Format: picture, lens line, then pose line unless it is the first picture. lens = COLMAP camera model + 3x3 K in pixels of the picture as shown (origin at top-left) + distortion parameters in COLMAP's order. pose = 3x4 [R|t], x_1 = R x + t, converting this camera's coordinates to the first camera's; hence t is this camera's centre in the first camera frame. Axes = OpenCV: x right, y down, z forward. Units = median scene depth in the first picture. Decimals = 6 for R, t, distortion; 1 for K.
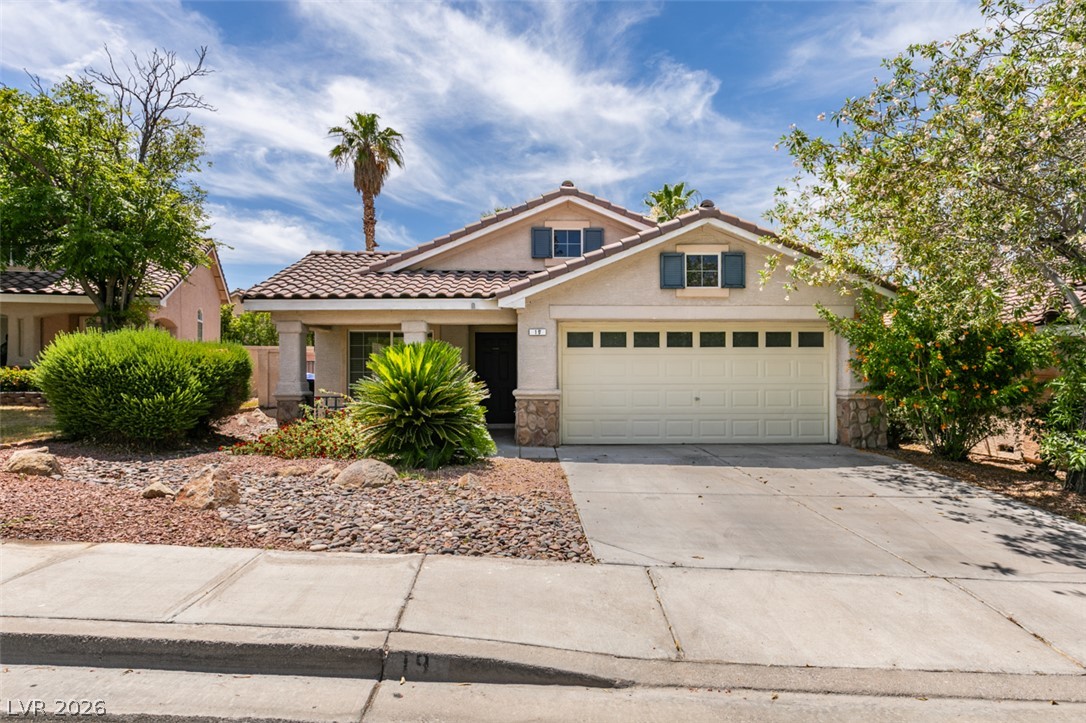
lens RADIAL K [[623.5, 0, 545.4], [0, 623.5, 361.4], [0, 0, 1]] dist [-0.003931, 0.003520]
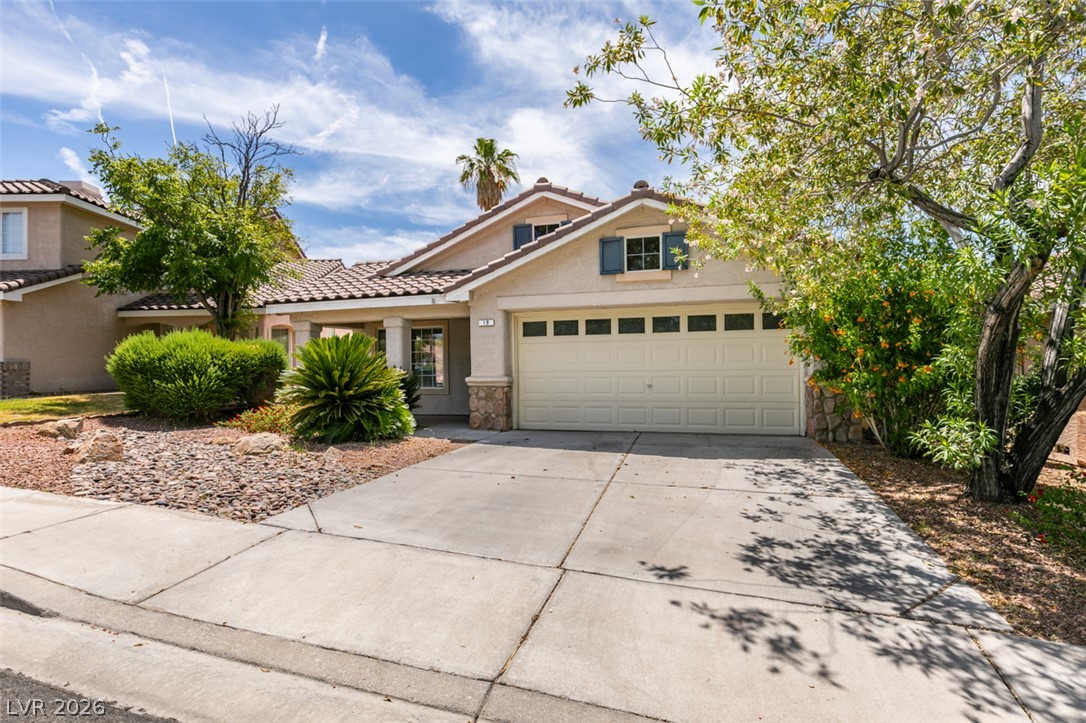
lens RADIAL K [[583.2, 0, 543.0], [0, 583.2, 362.4], [0, 0, 1]] dist [-0.001436, 0.000485]
pose [[0.945117, -0.013731, -0.326442, 0.398323], [0.014314, 0.999897, -0.000618, 0.022303], [0.326417, -0.004089, 0.945217, 0.088633]]
